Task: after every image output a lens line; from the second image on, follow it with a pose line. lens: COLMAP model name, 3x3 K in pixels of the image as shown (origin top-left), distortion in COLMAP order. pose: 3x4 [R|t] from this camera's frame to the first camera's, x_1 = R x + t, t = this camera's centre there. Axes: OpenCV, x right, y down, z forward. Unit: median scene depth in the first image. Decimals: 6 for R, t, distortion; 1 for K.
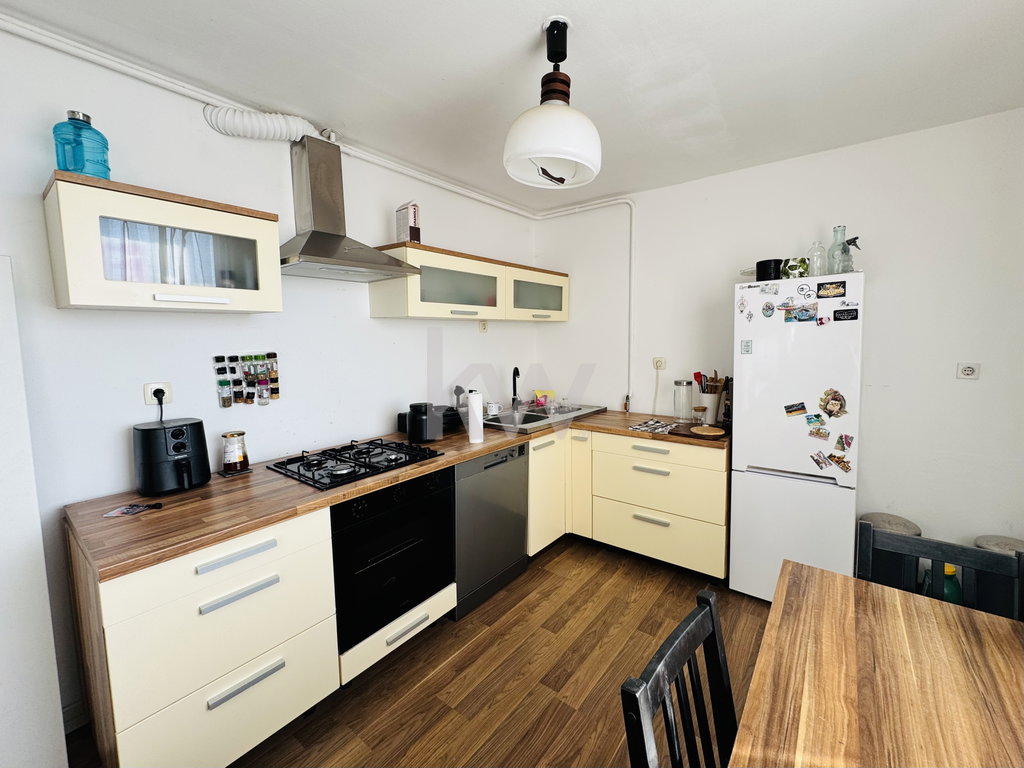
lens RADIAL K [[419.1, 0, 511.1], [0, 419.1, 372.6], [0, 0, 1]] dist [-0.002543, -0.000025]
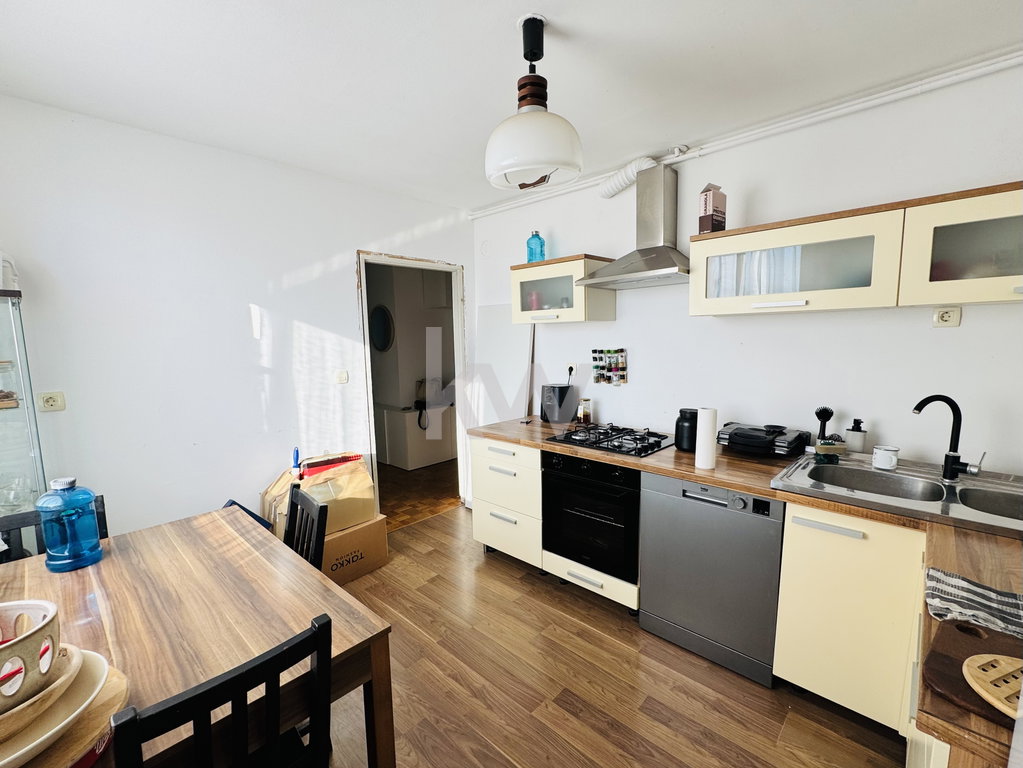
lens RADIAL K [[412.8, 0, 511.3], [0, 412.8, 387.8], [0, 0, 1]] dist [-0.004877, 0.000207]
pose [[-0.048951, 0.134282, -0.989733, 0.833213], [-0.070046, 0.988020, 0.137514, -0.085493], [0.996342, 0.076059, -0.038959, 0.745868]]
